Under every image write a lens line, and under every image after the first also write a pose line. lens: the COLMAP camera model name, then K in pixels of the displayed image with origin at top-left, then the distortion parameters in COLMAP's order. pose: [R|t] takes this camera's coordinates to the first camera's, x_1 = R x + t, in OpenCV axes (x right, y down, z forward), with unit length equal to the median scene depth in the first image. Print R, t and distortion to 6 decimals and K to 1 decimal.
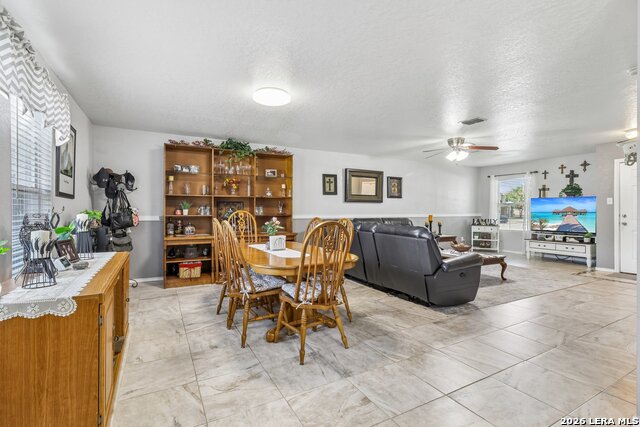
lens RADIAL K [[298.8, 0, 320.0], [0, 298.8, 213.5], [0, 0, 1]] dist [0.002015, 0.000394]
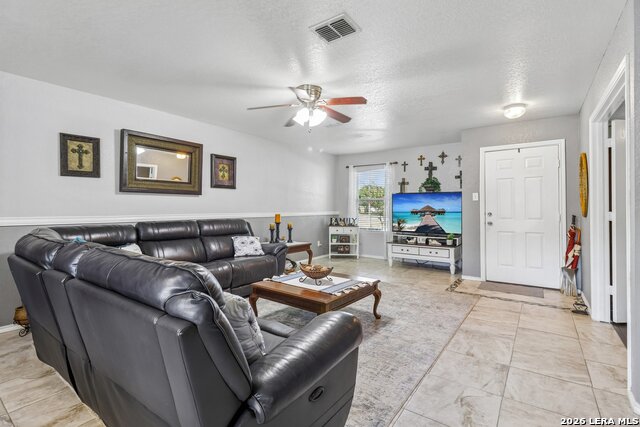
lens RADIAL K [[299.9, 0, 320.6], [0, 299.9, 208.2], [0, 0, 1]] dist [-0.000105, 0.000123]
pose [[0.900655, -0.000043, 0.434534, 0.164429], [0.003198, 0.999974, -0.006531, -0.004126], [-0.434523, 0.007272, 0.900632, 0.341817]]
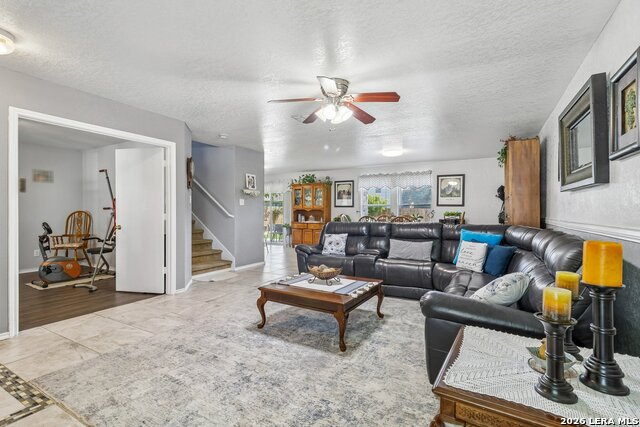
lens RADIAL K [[299.9, 0, 320.6], [0, 299.9, 208.2], [0, 0, 1]] dist [-0.000105, 0.000123]
pose [[-0.845085, -0.007829, -0.534575, 0.586288], [-0.007829, 0.999967, -0.002268, -0.010766], [0.534575, 0.002269, -0.845118, 1.100635]]
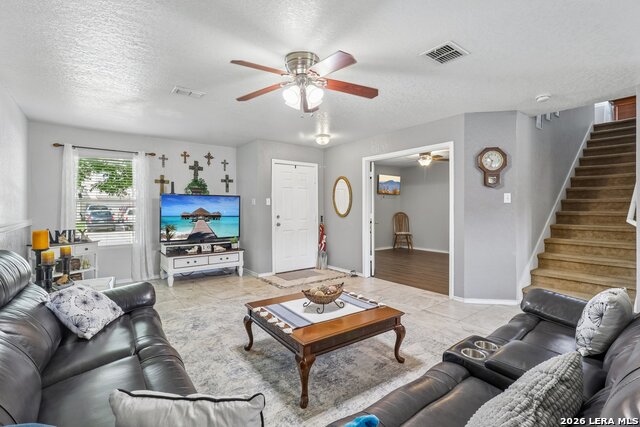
lens RADIAL K [[299.9, 0, 320.6], [0, 299.9, 208.2], [0, 0, 1]] dist [-0.000105, 0.000123]
pose [[-0.151987, -0.000550, 0.988382, -0.000156], [0.010886, 0.999938, 0.002230, -0.016741], [-0.988323, 0.011098, -0.151972, 0.782930]]
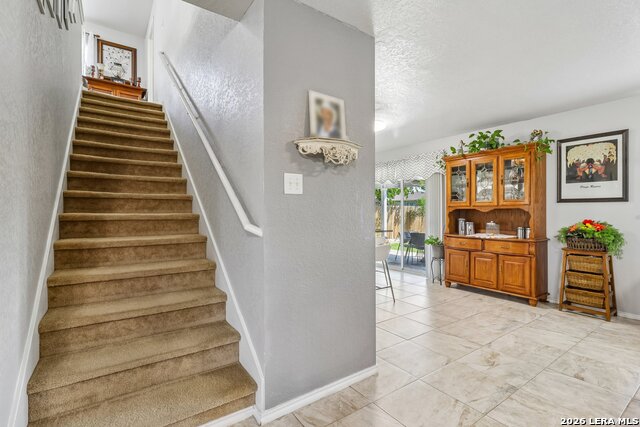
lens RADIAL K [[298.8, 0, 320.0], [0, 298.8, 213.5], [0, 0, 1]] dist [0.002015, 0.000394]
pose [[-0.992717, 0.003132, -0.120425, 0.331810], [0.001721, 0.999929, 0.011821, -0.005947], [0.120453, 0.011527, -0.992652, 0.521968]]
